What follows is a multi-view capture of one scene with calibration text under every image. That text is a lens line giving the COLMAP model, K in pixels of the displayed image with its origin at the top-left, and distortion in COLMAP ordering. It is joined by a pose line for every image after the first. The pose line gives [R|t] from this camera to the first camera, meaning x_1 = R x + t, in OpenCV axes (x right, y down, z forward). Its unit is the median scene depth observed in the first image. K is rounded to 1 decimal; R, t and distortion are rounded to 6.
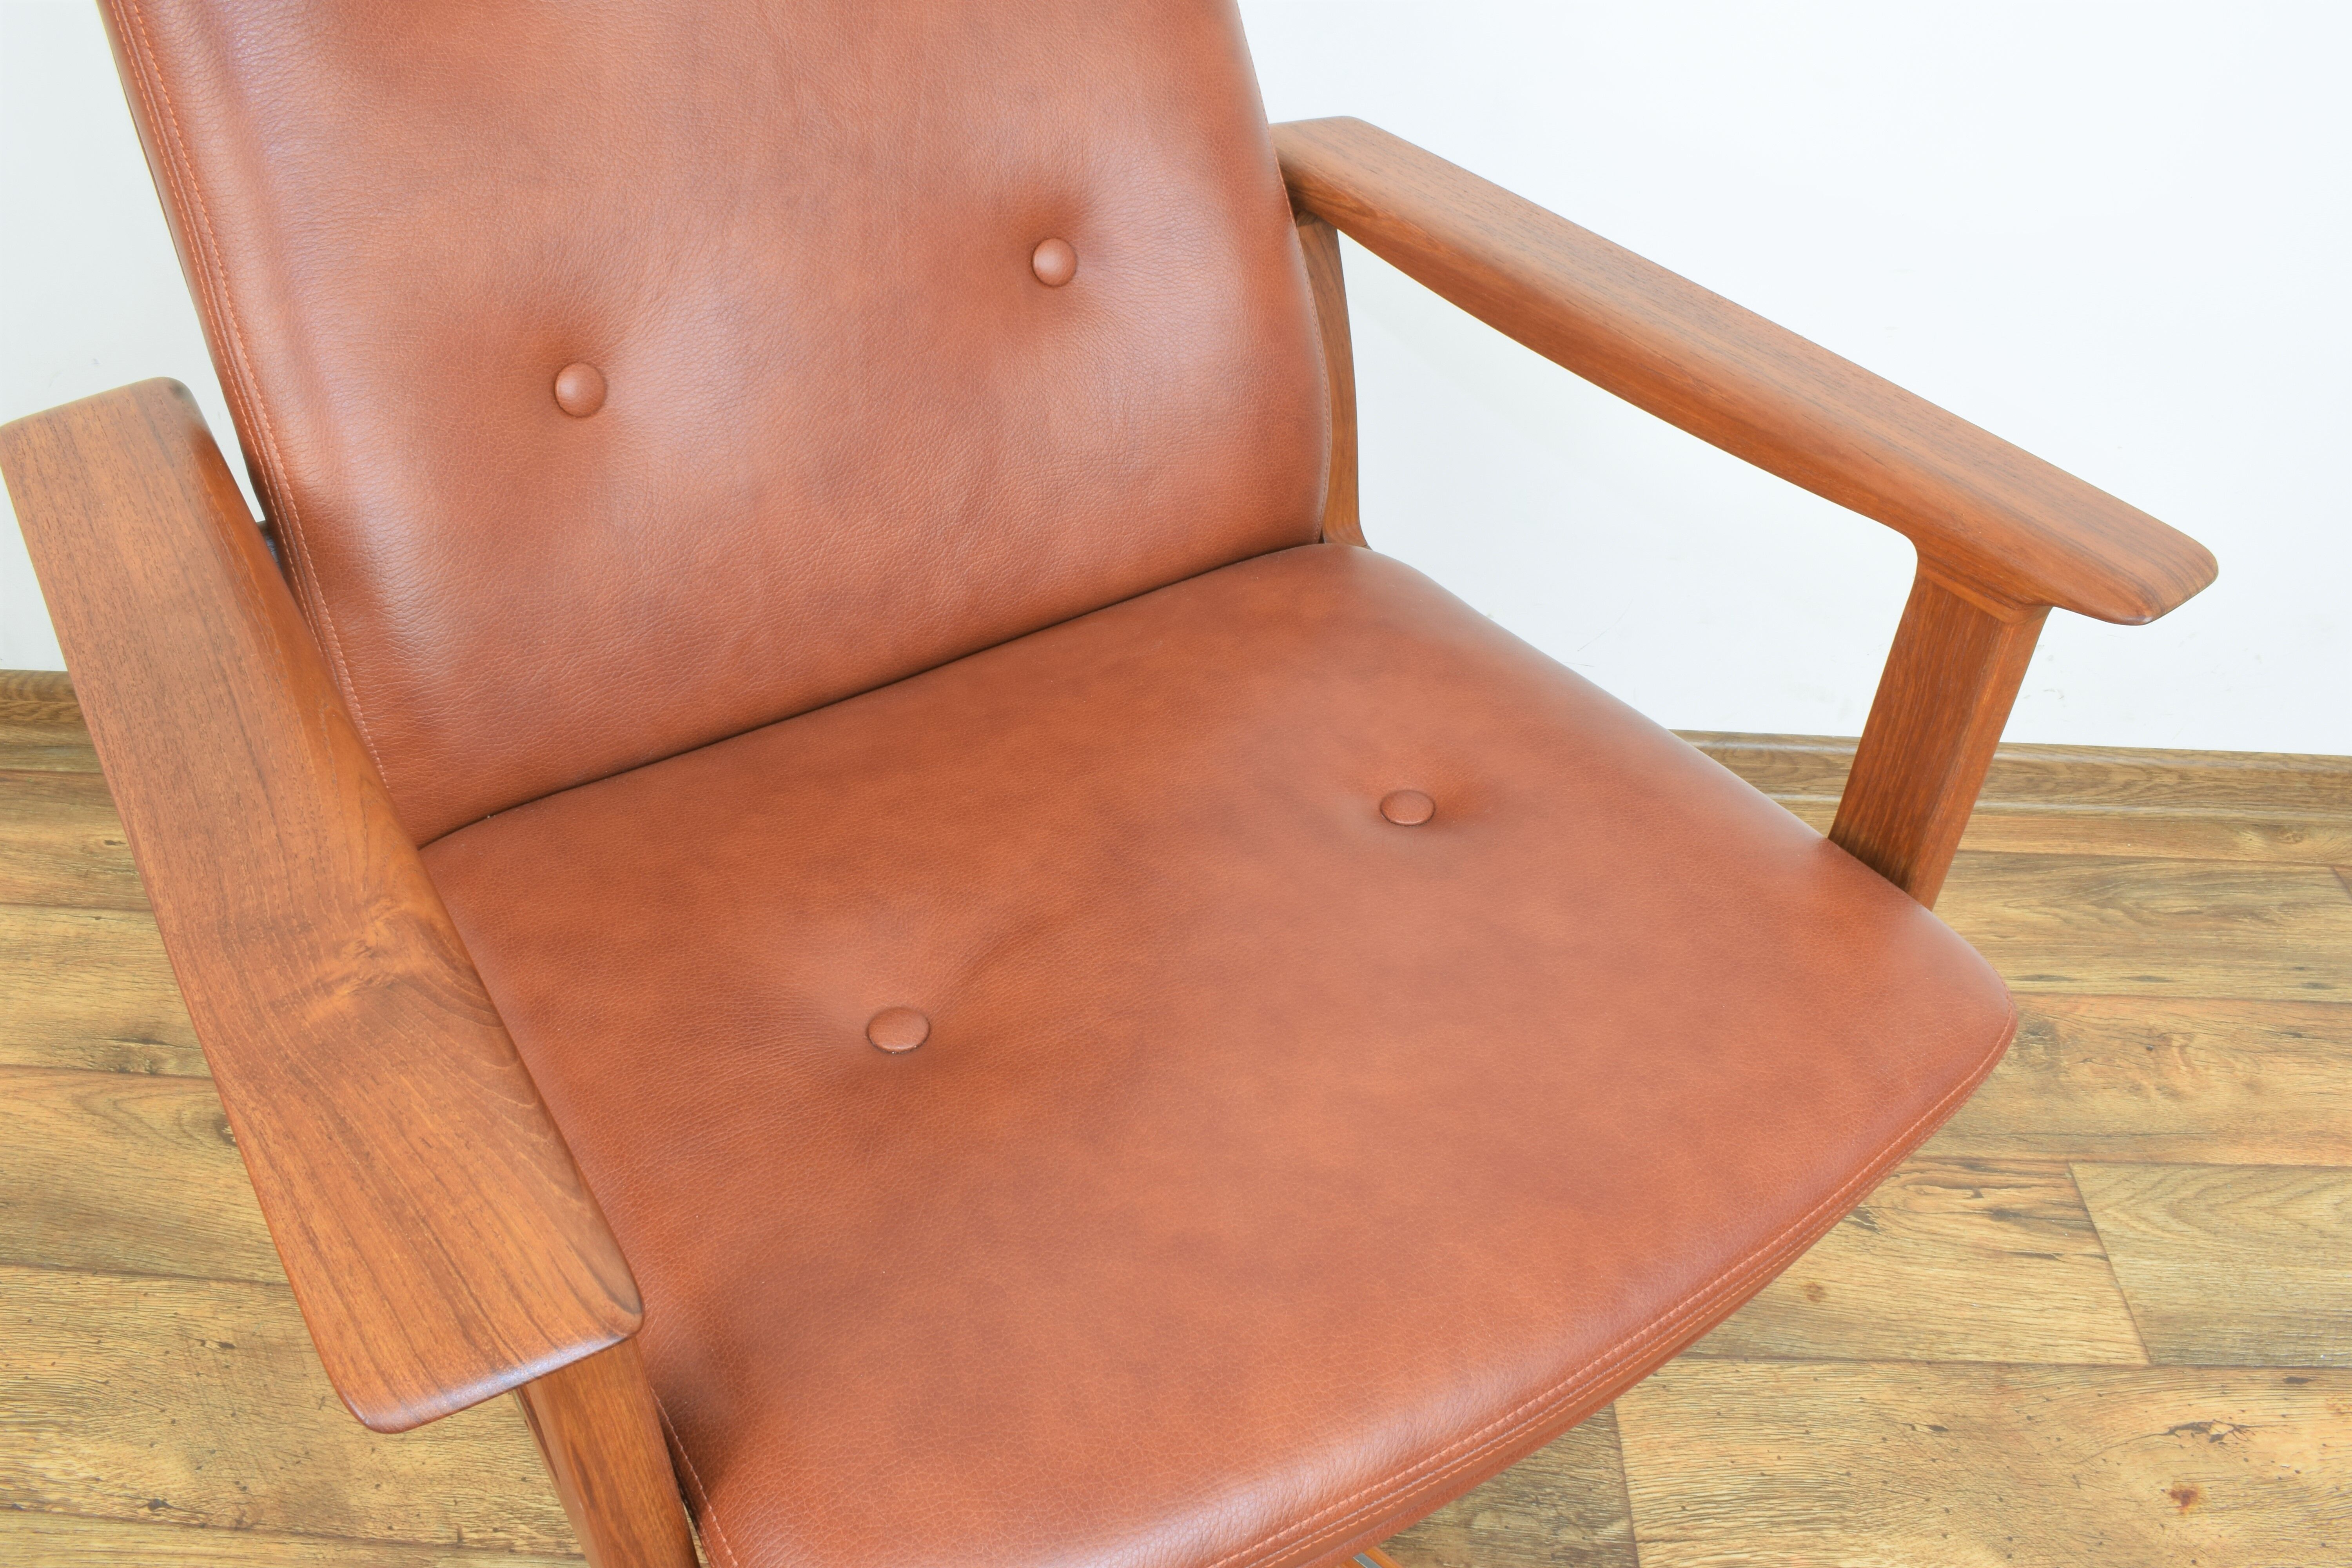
lens RADIAL K [[1959.5, 0, 1176.0], [0, 1959.5, 784.0], [0, 0, 1]] dist [-0.103355, 0.024202]
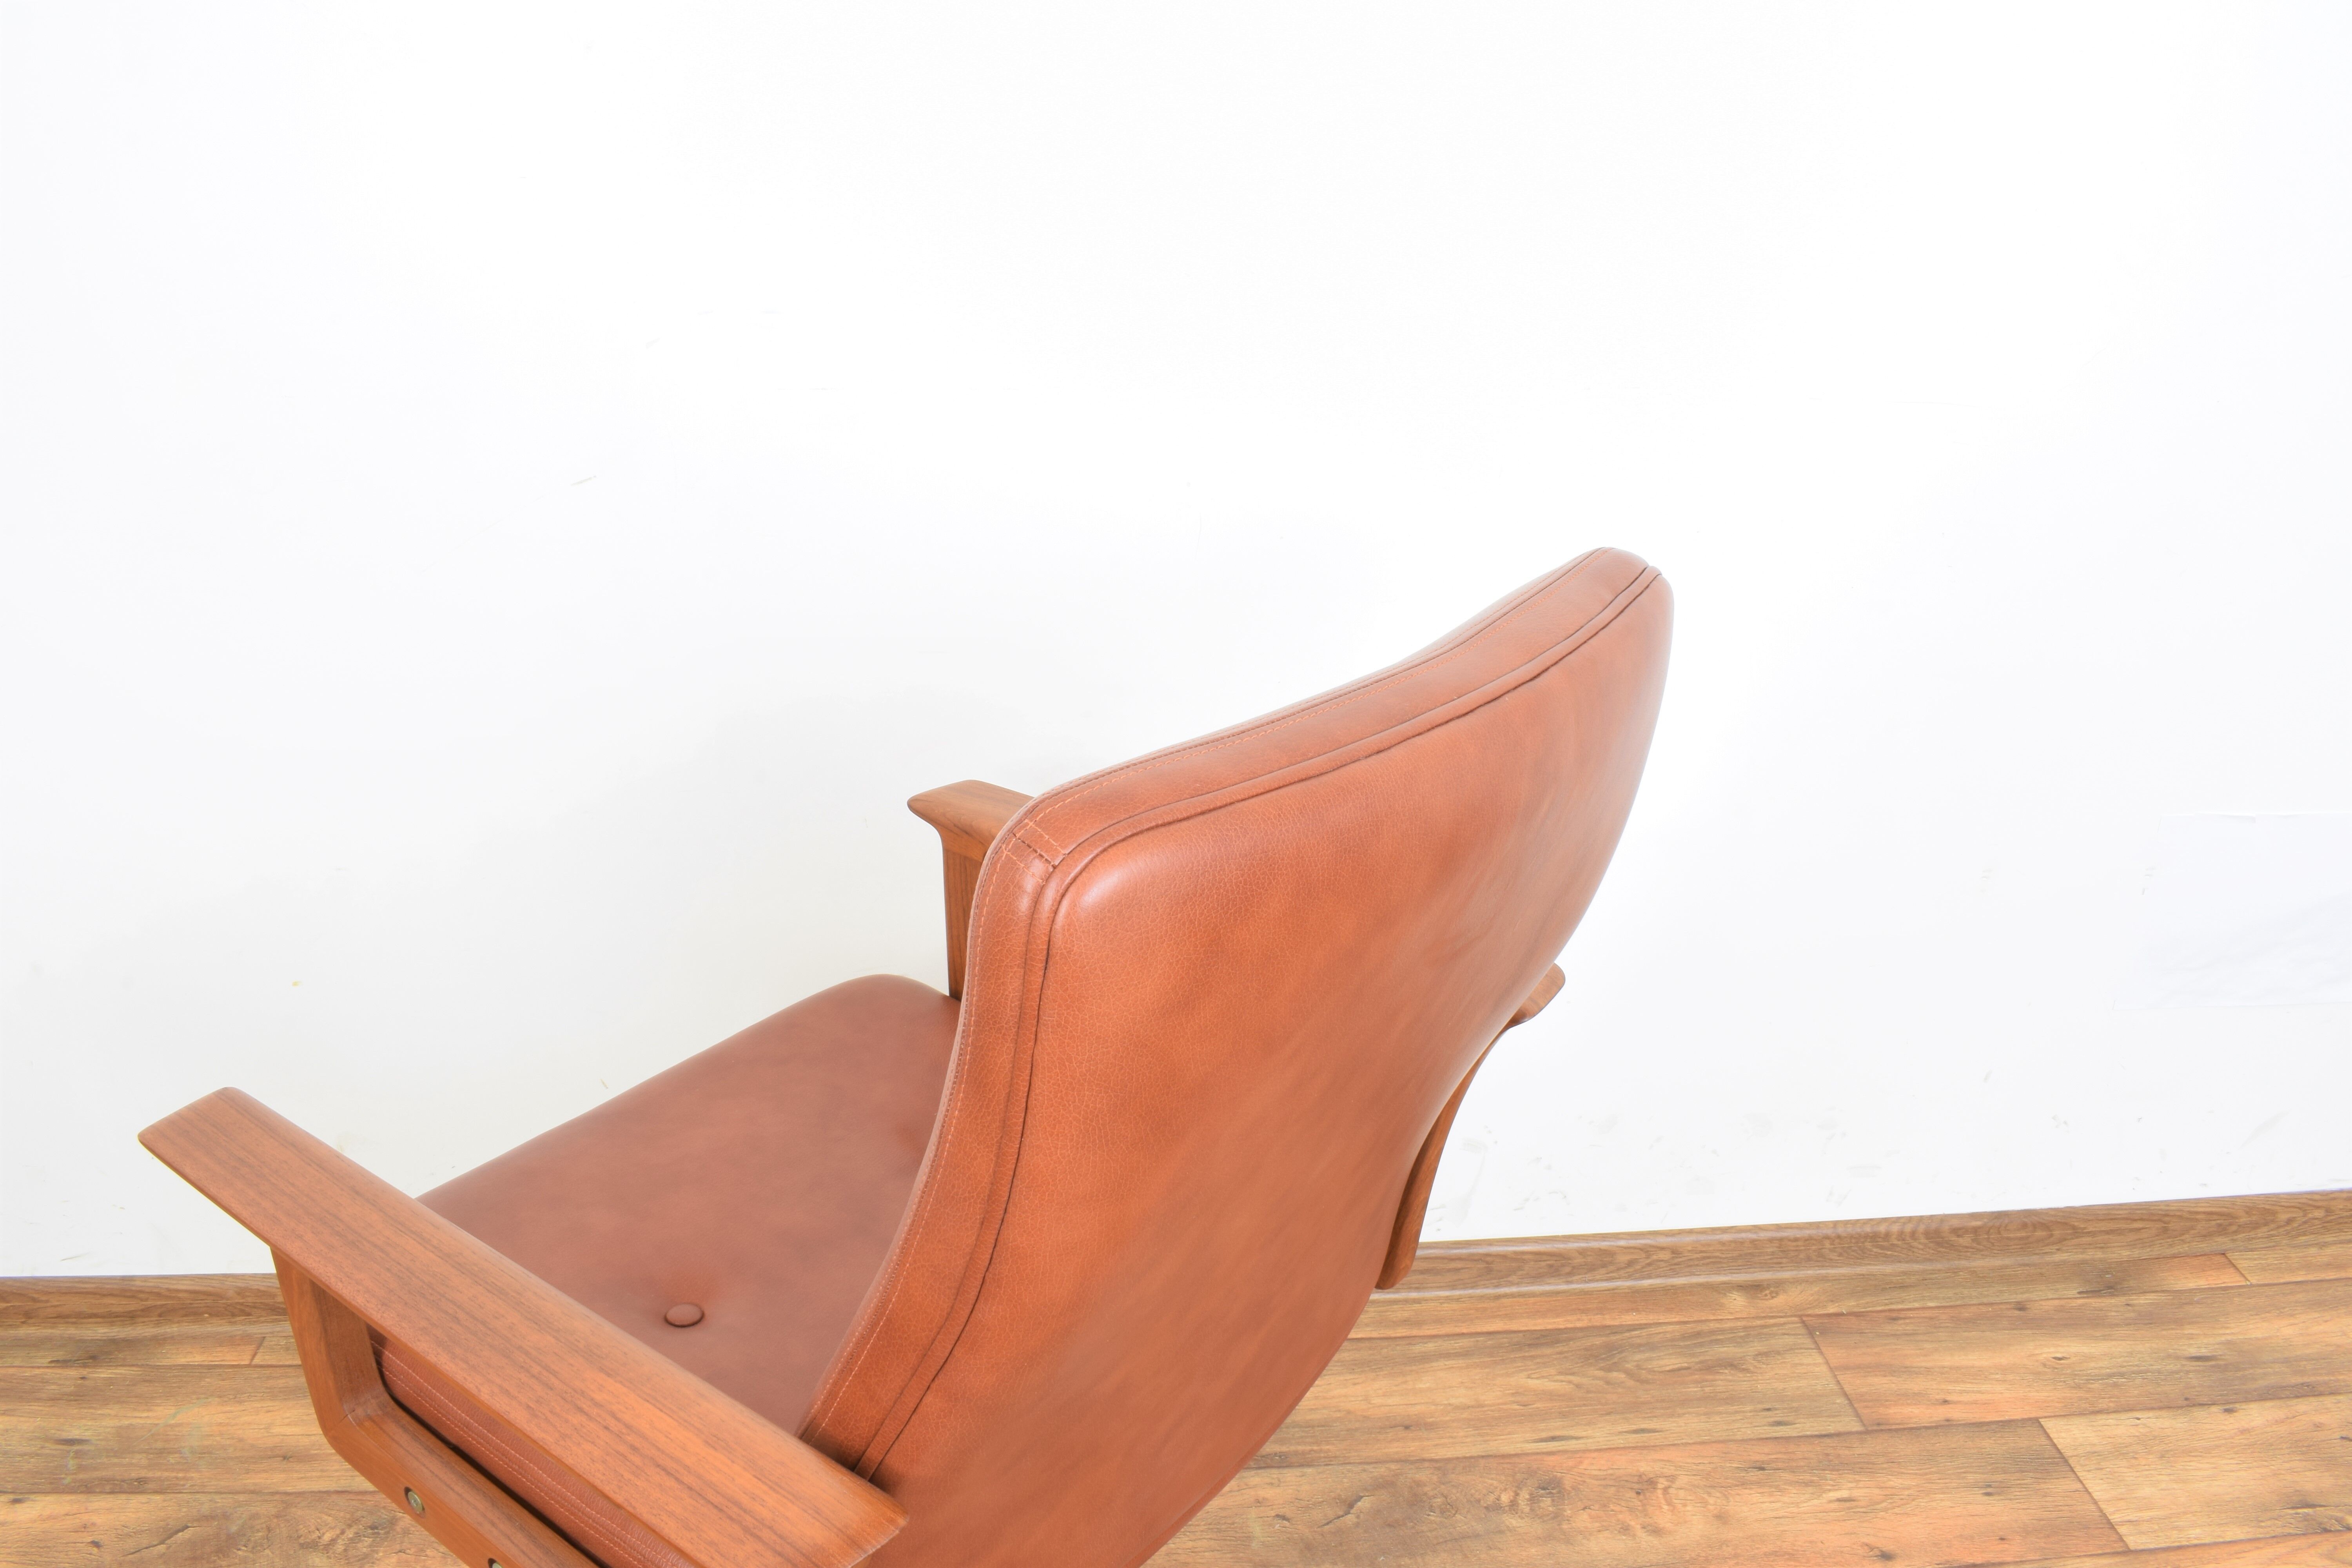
lens RADIAL K [[1825.3, 0, 1173.4], [0, 1825.3, 784.4], [0, 0, 1]] dist [-0.103803, 0.020446]
pose [[0.993525, -0.050800, 0.101620, 0.123044], [0.073761, 0.968734, -0.236885, -0.052771], [-0.086409, 0.242847, 0.966209, -0.192303]]
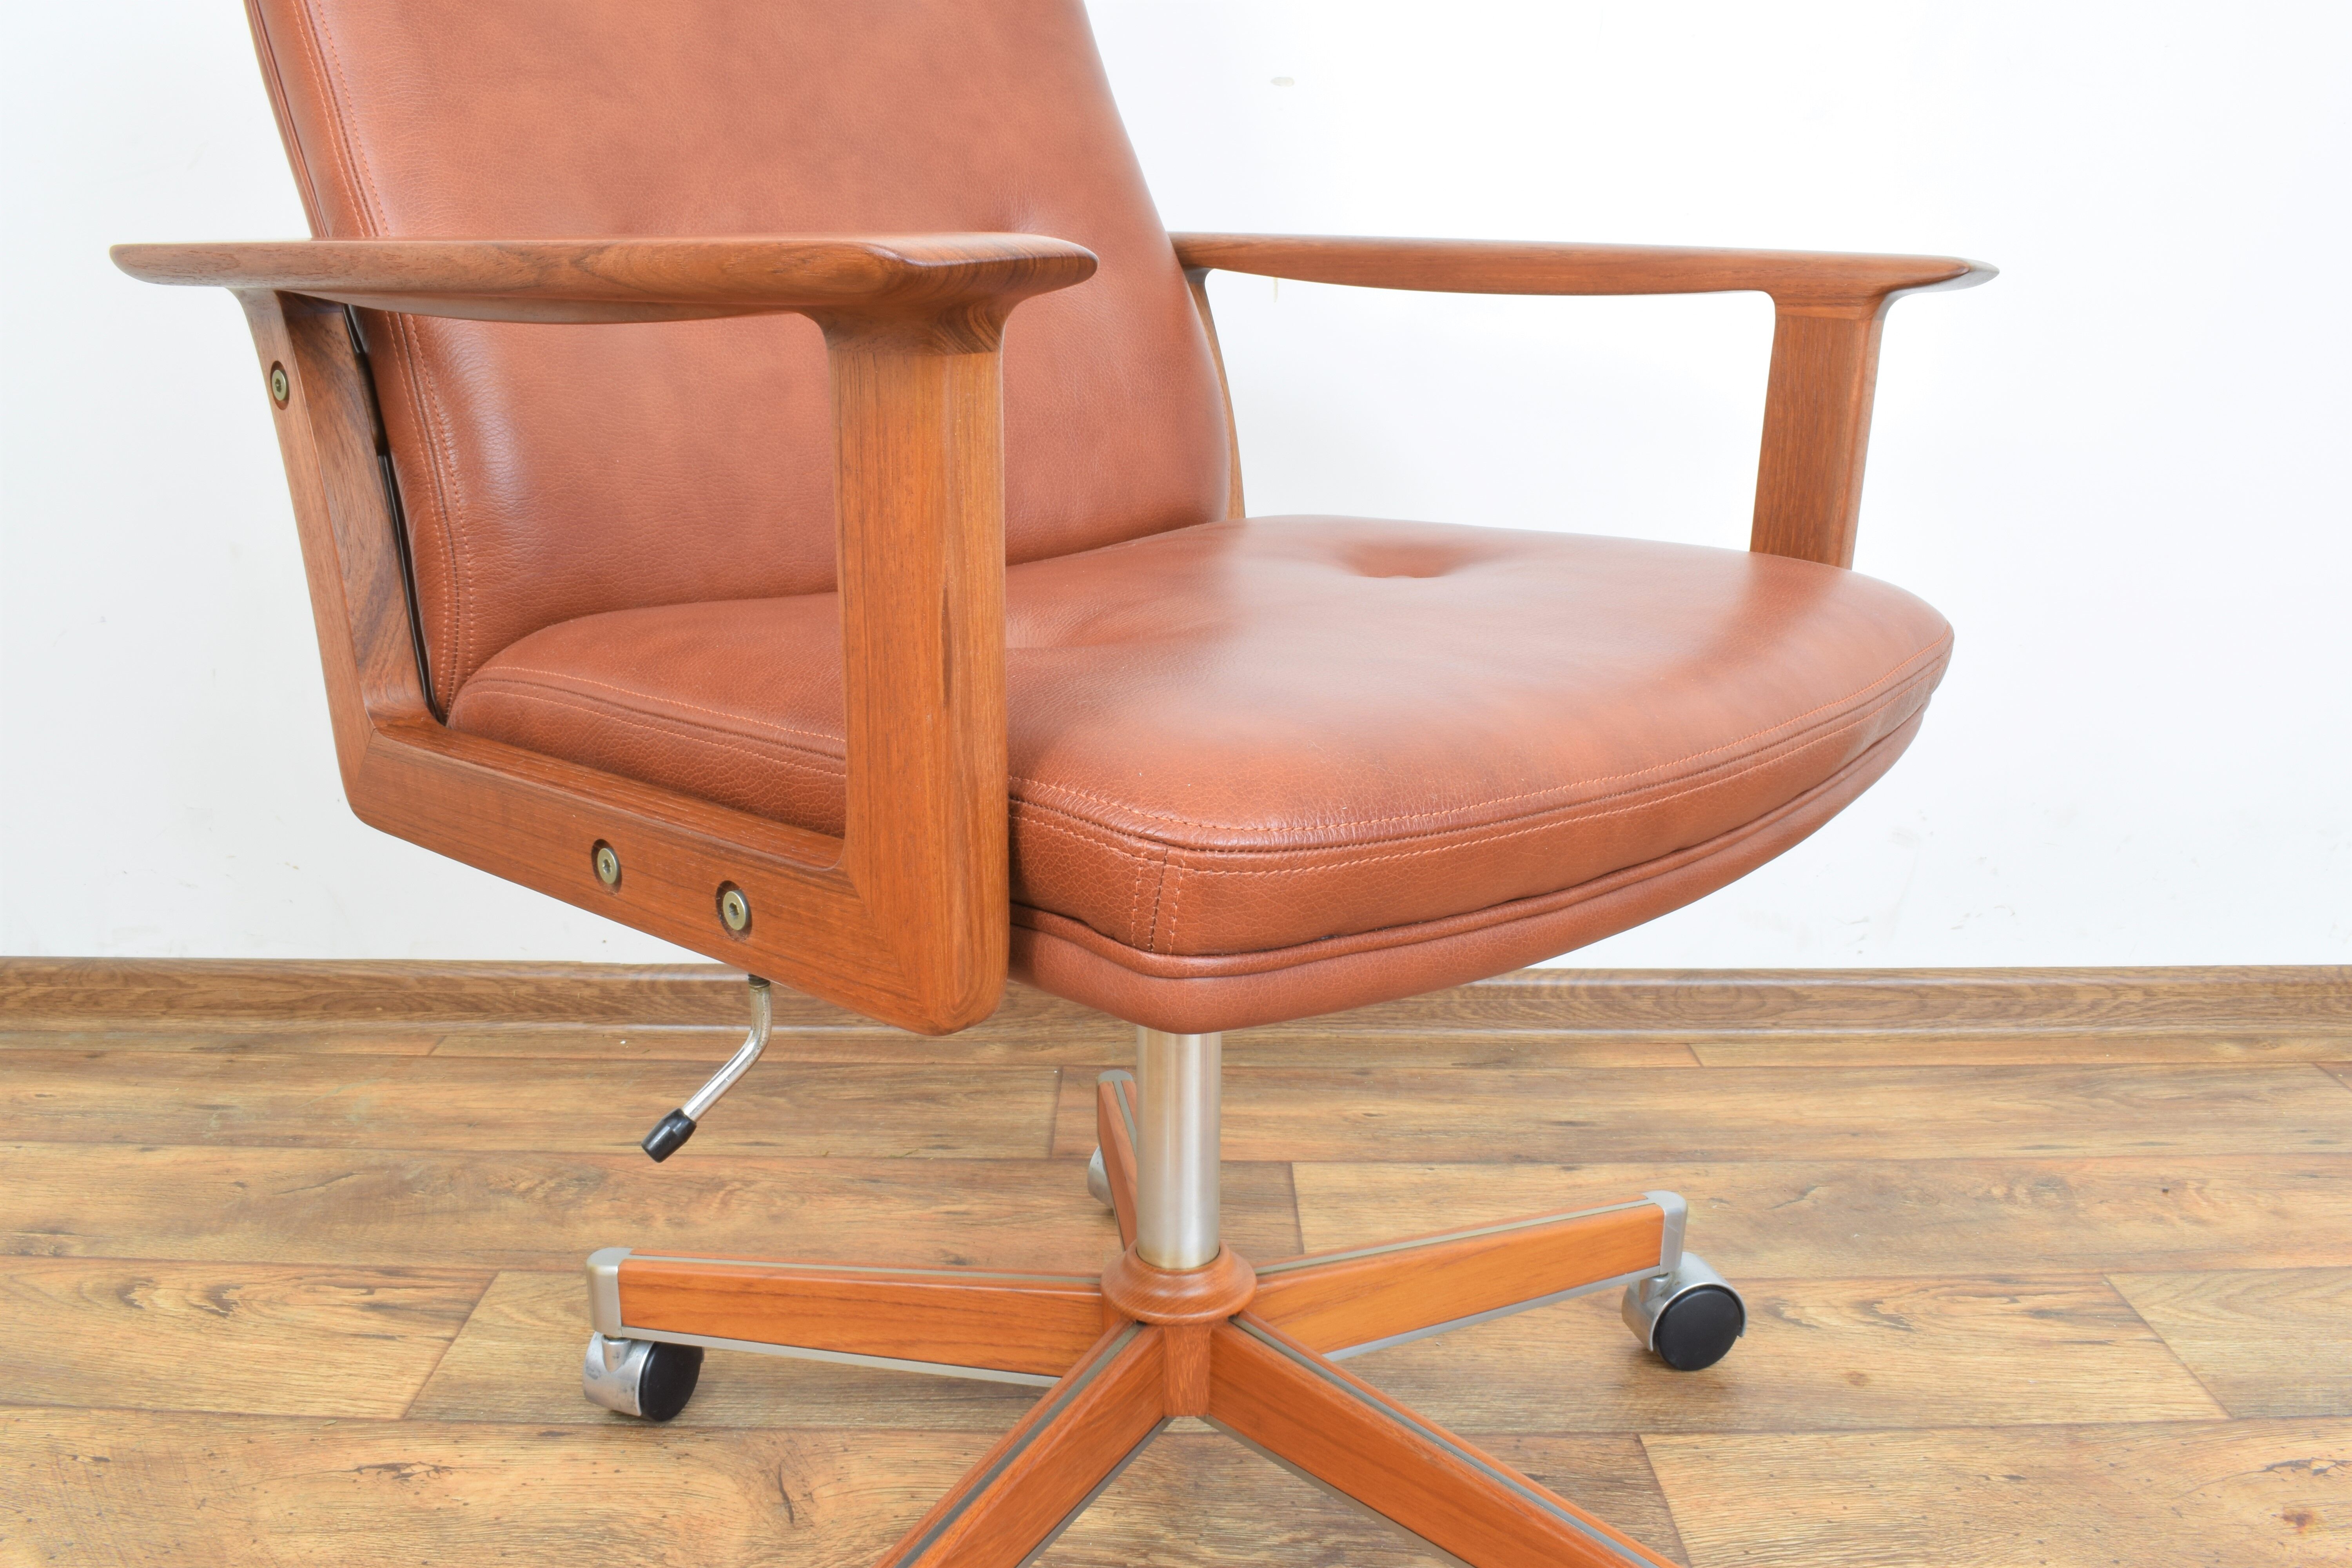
lens RADIAL K [[1959.5, 0, 1176.0], [0, 1959.5, 784.0], [0, 0, 1]] dist [-0.103355, 0.024202]
pose [[0.999134, -0.026191, 0.032328, -0.013644], [0.036271, 0.928961, -0.368397, 0.287105], [-0.020383, 0.369250, 0.929106, 0.044664]]
